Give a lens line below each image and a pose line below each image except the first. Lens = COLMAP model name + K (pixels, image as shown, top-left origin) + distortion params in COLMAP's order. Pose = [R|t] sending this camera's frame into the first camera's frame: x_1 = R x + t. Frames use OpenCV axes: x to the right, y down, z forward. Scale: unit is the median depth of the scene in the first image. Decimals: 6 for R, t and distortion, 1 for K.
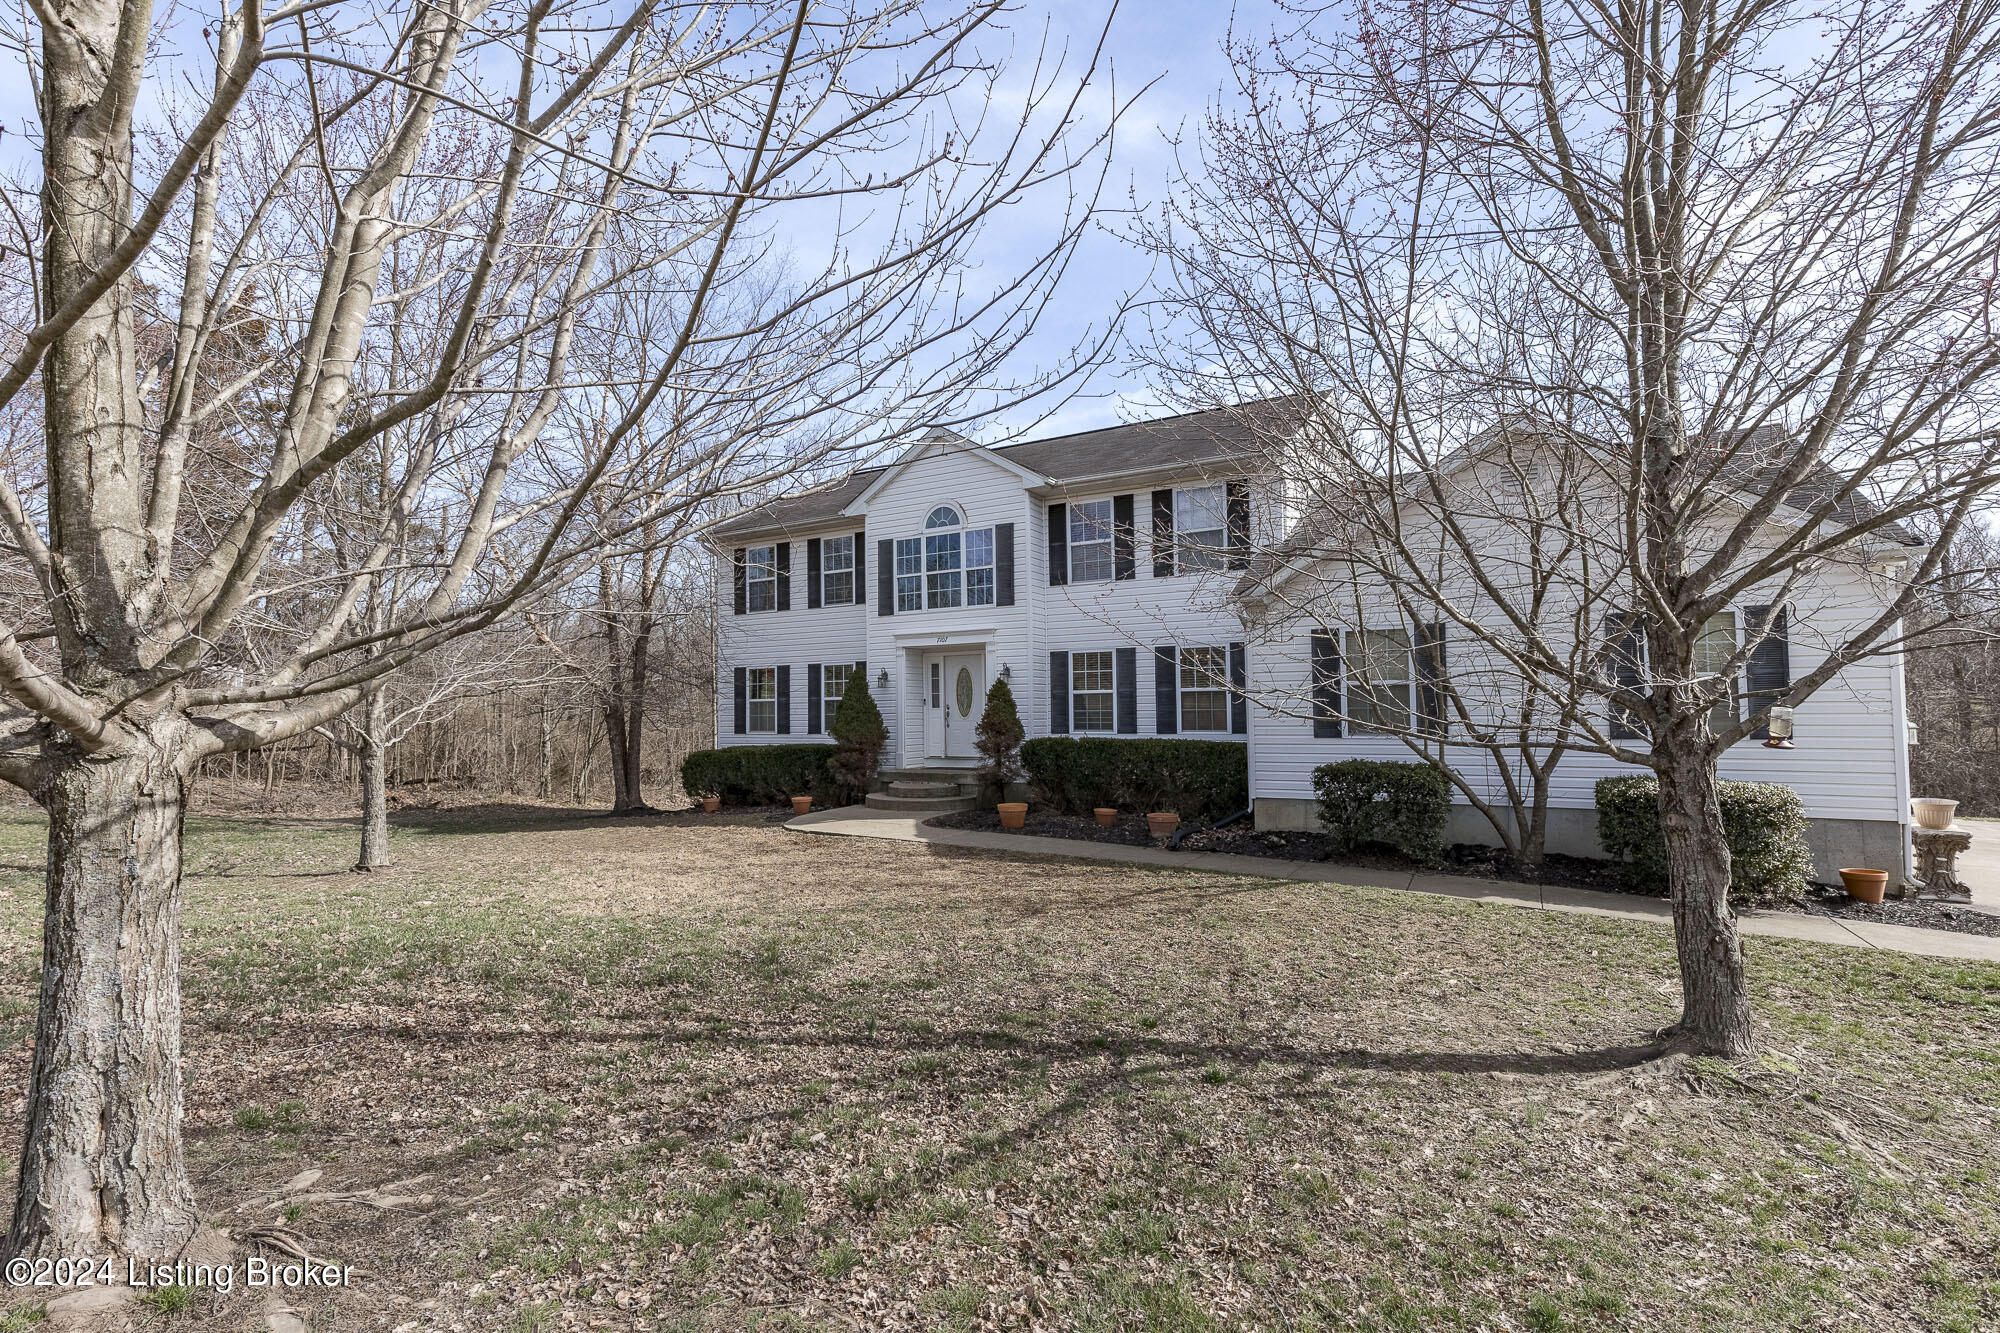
lens RADIAL K [[901.6, 0, 999.8], [0, 901.6, 669.4], [0, 0, 1]] dist [0.003799, 0.000012]
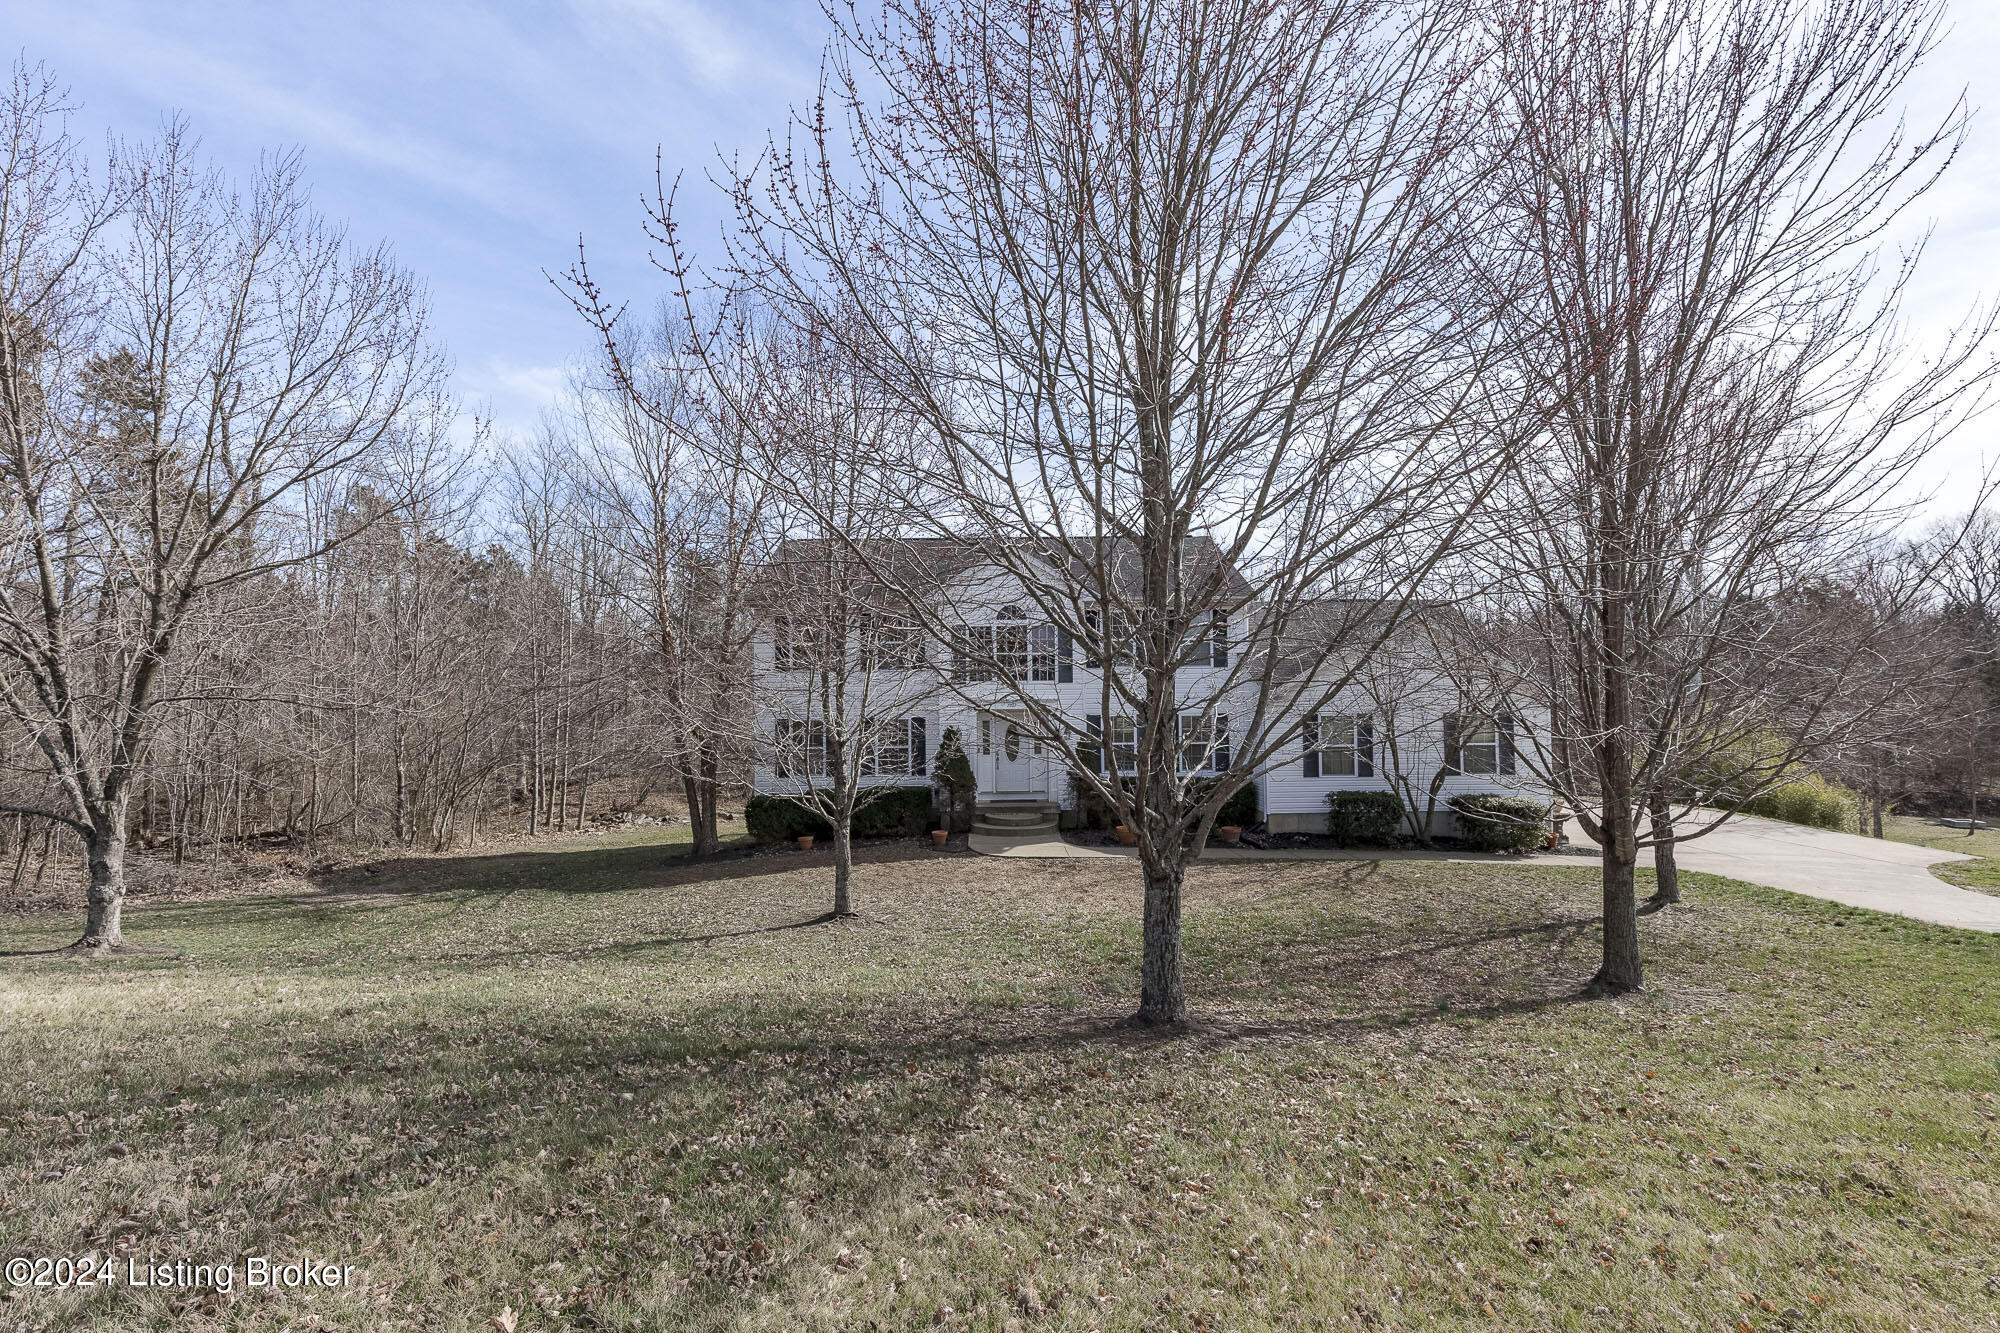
lens RADIAL K [[901.6, 0, 996.9], [0, 901.6, 668.9], [0, 0, 1]] dist [0.003799, 0.000012]
pose [[0.853550, 0.018918, 0.520668, -0.784787], [-0.024505, 0.999692, 0.003848, -0.092622], [-0.520435, -0.016043, 0.853751, -0.124025]]
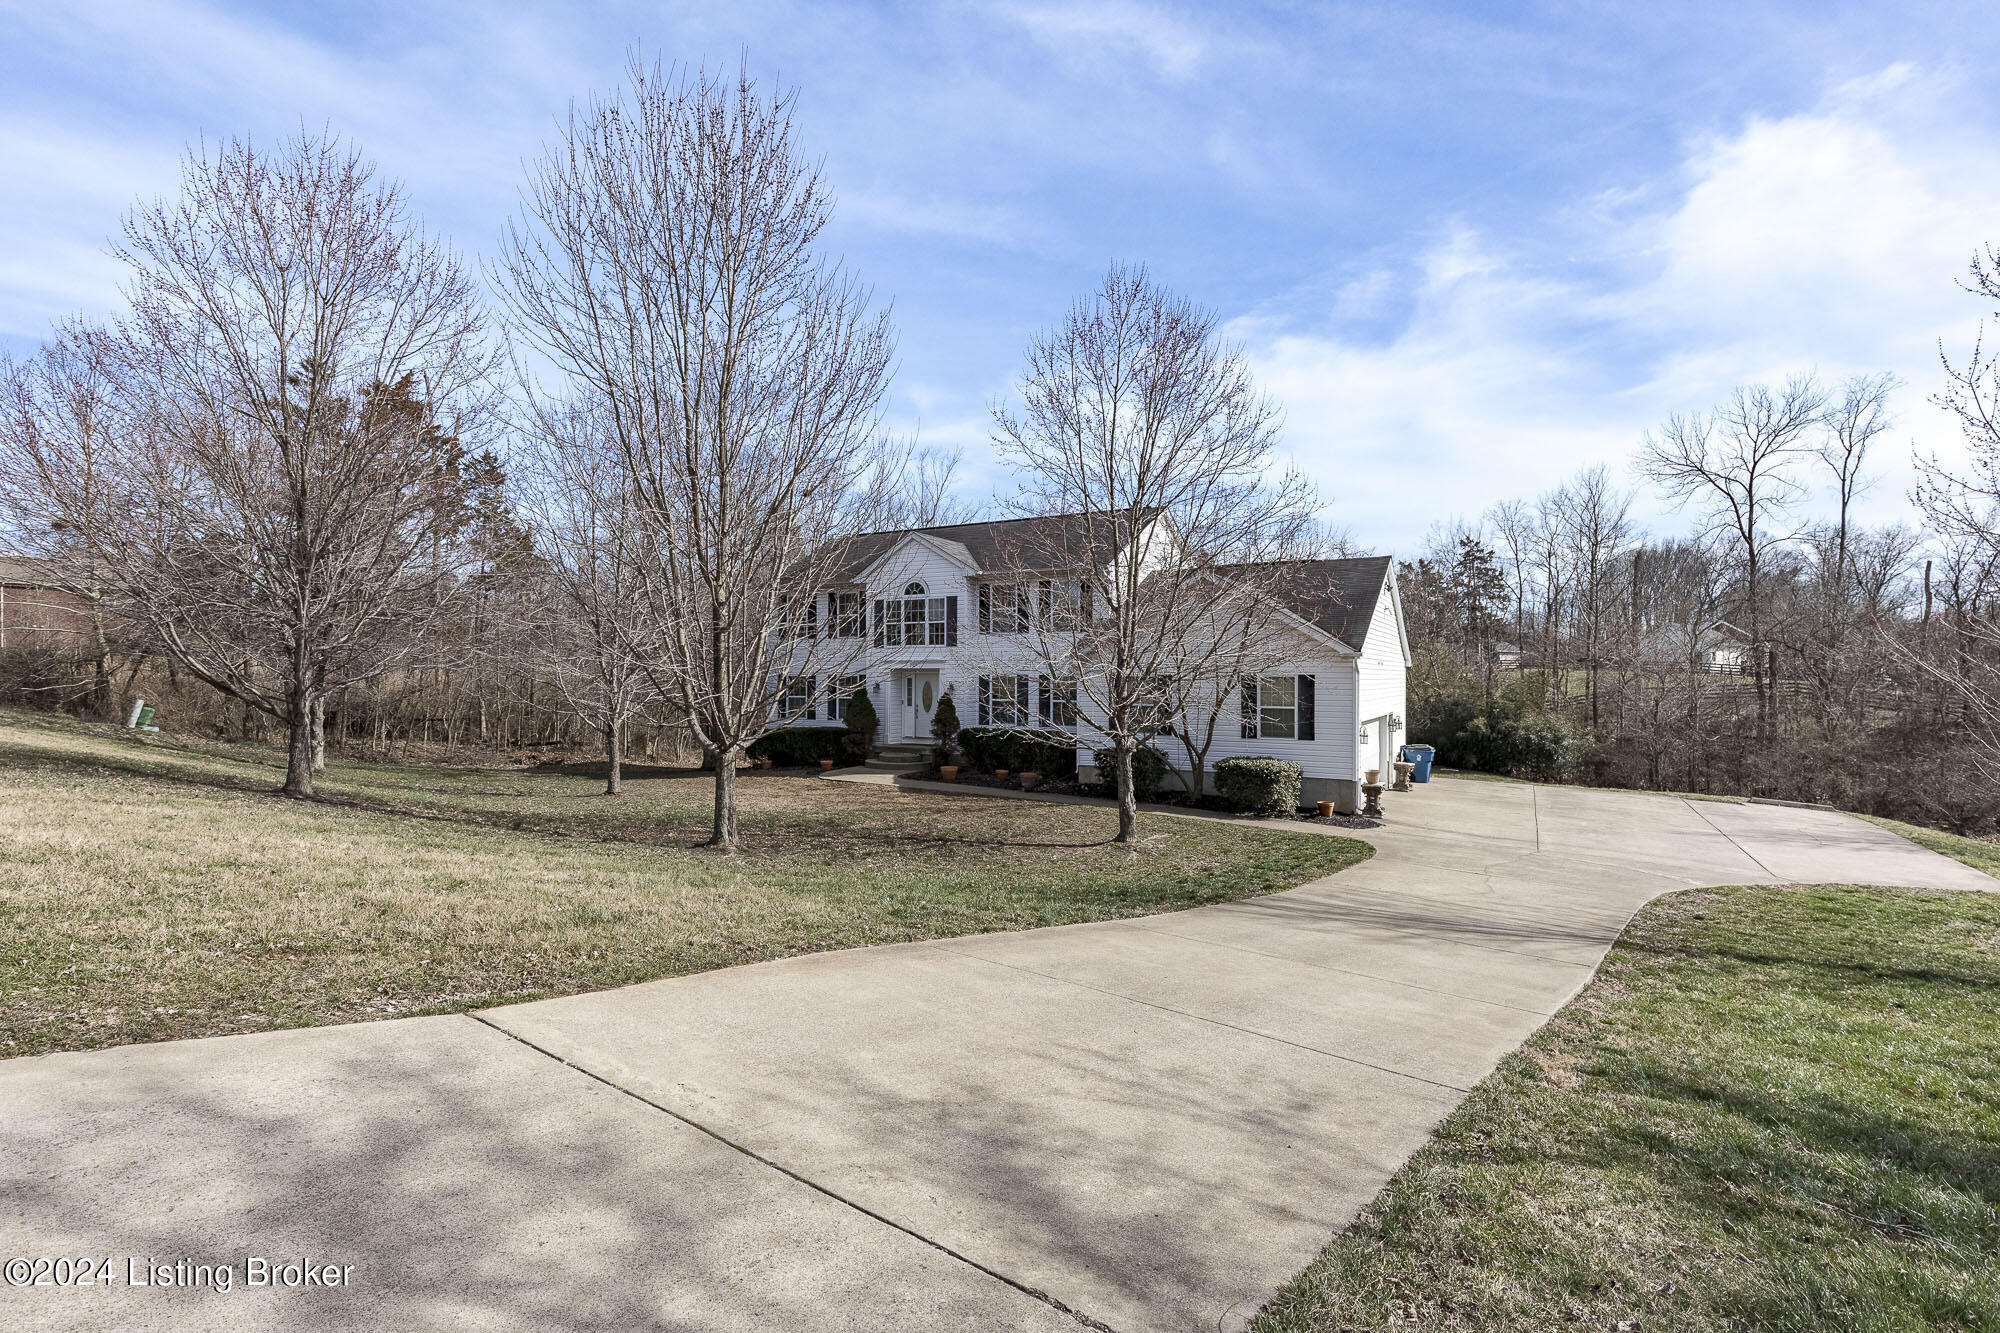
lens RADIAL K [[901.6, 0, 997.4], [0, 901.6, 676.4], [0, 0, 1]] dist [0.003799, 0.000012]
pose [[0.999848, 0.017143, 0.003075, 0.082649], [-0.017261, 0.998889, 0.043851, -0.087457], [-0.002320, -0.043898, 0.999033, -0.620621]]
